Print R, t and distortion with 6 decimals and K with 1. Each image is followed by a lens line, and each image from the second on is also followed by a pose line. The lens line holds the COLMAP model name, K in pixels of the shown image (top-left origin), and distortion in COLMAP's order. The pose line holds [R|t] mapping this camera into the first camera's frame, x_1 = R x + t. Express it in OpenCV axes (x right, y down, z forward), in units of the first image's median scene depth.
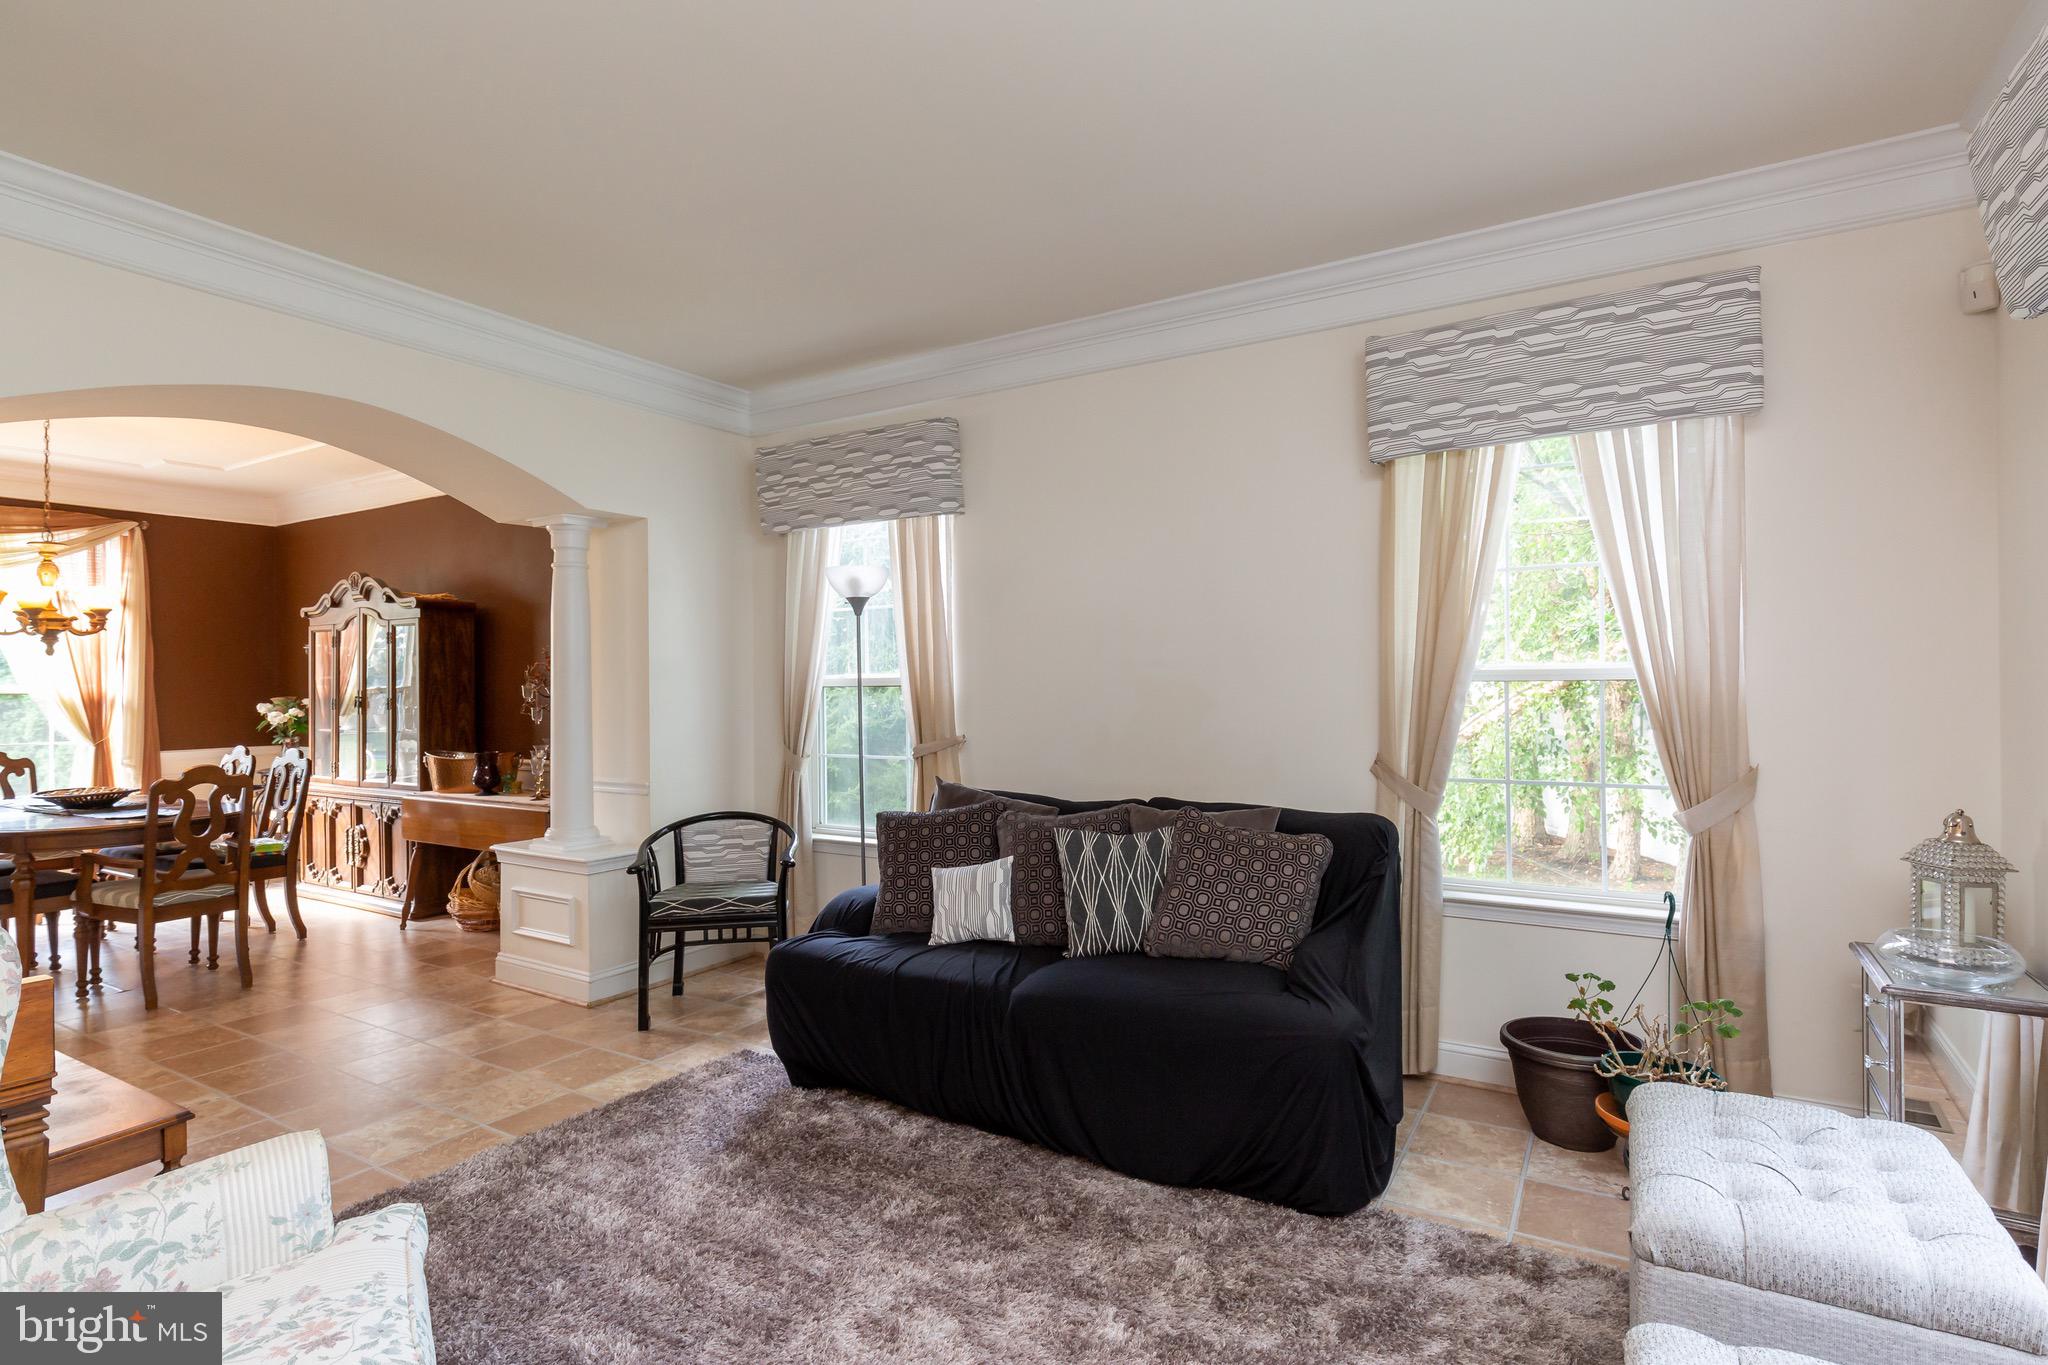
lens RADIAL K [[1030.8, 0, 1030.5], [0, 1030.8, 671.7], [0, 0, 1]] dist [-0.000412, -0.000101]
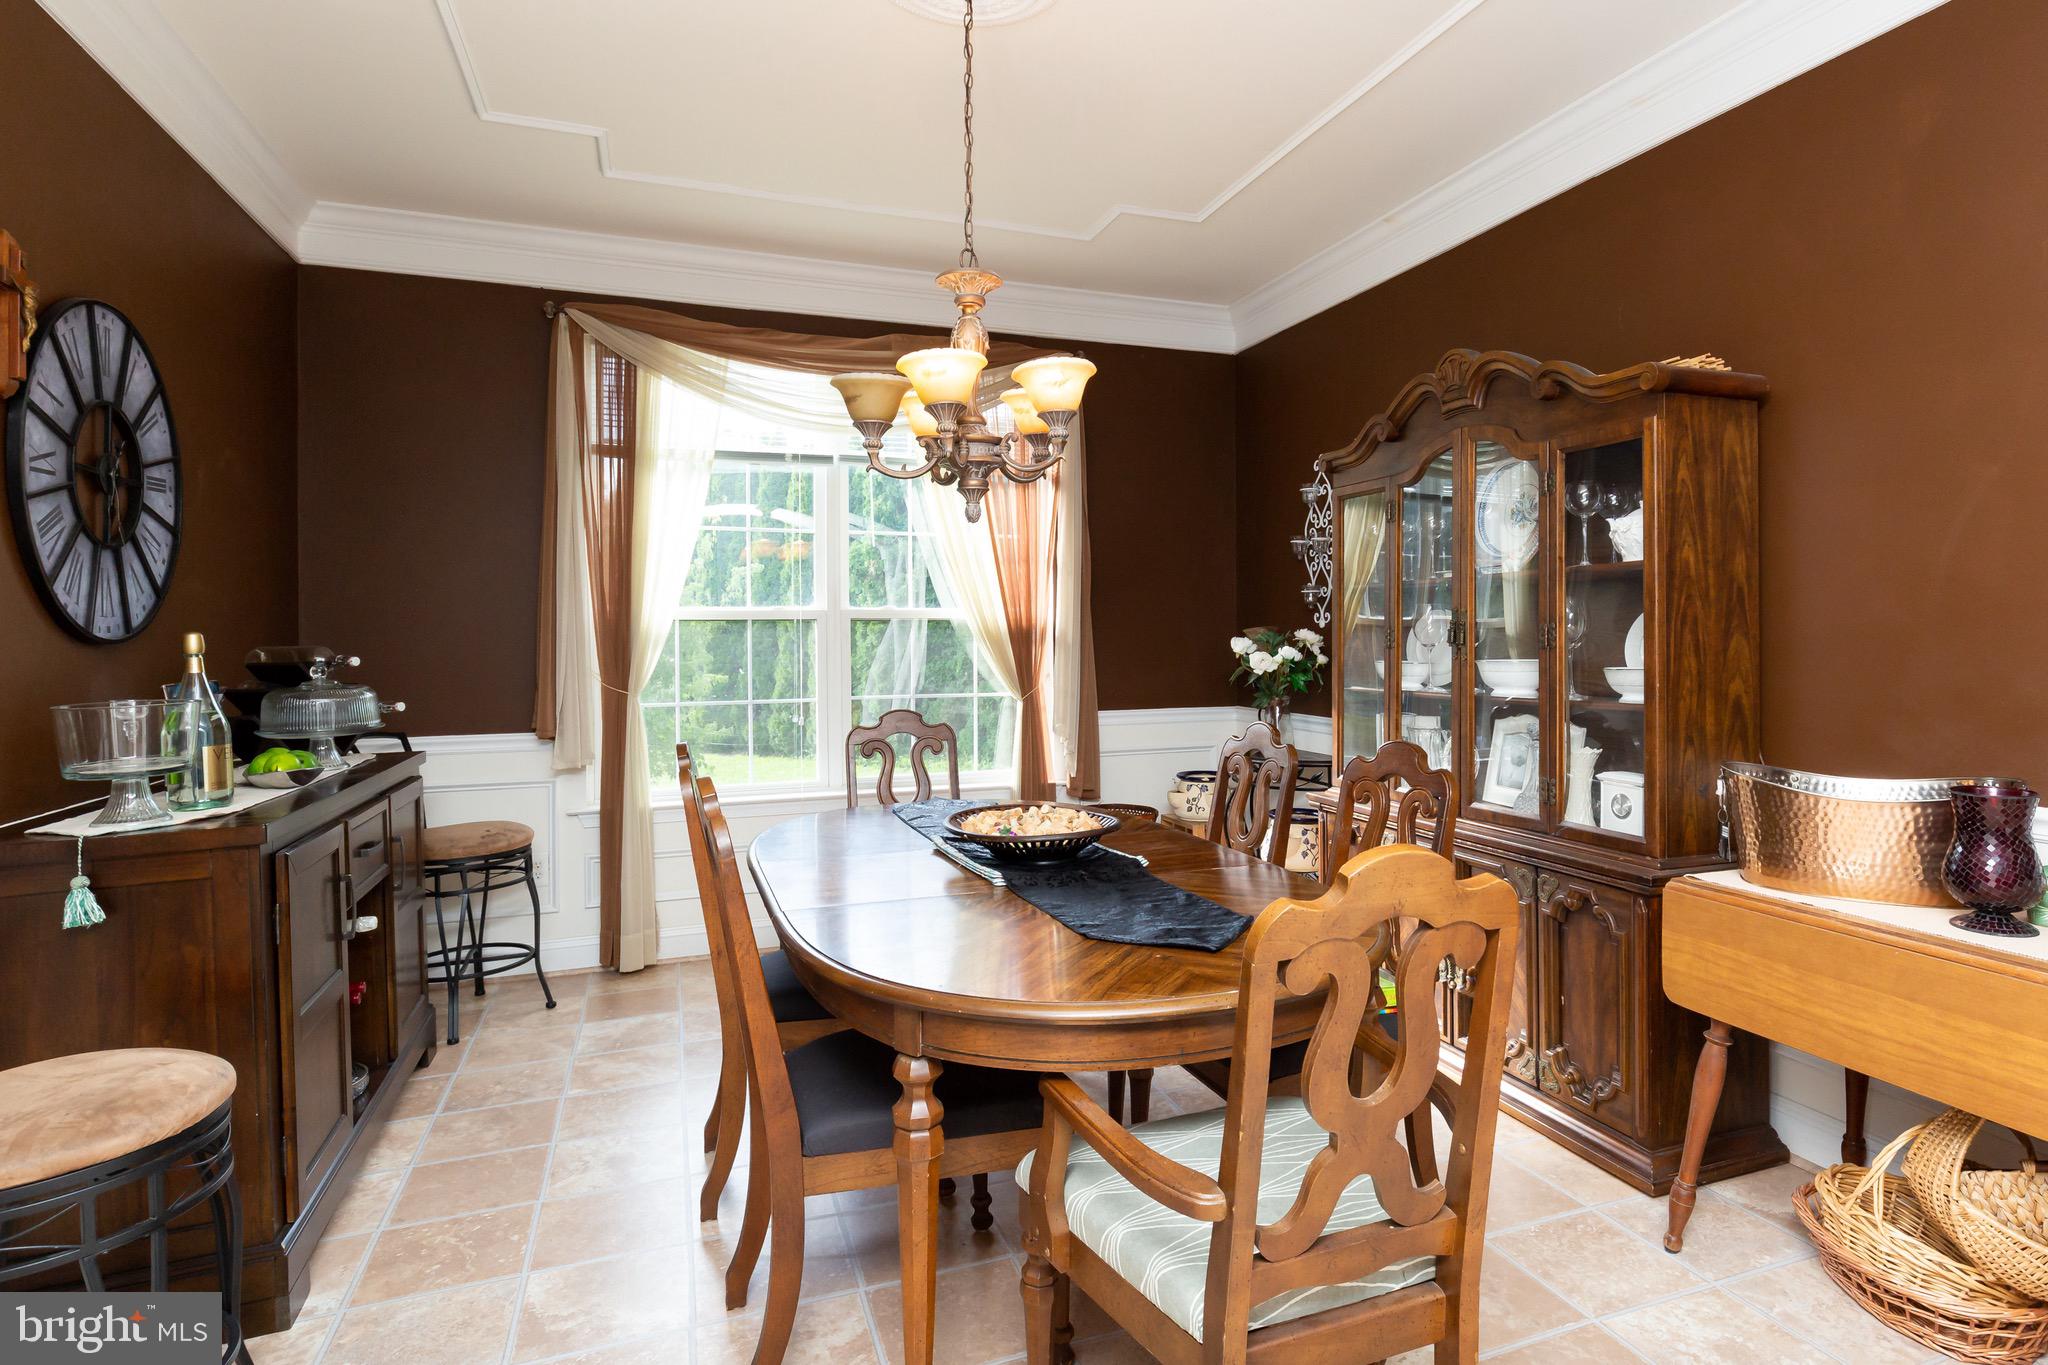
lens RADIAL K [[1030.8, 0, 1026.5], [0, 1030.8, 669.5], [0, 0, 1]] dist [-0.000412, -0.000101]
pose [[0.758874, 0.028128, -0.650630, -0.489227], [0.001792, 0.998973, 0.045277, 0.024356], [0.651235, -0.035526, 0.758044, 0.514637]]
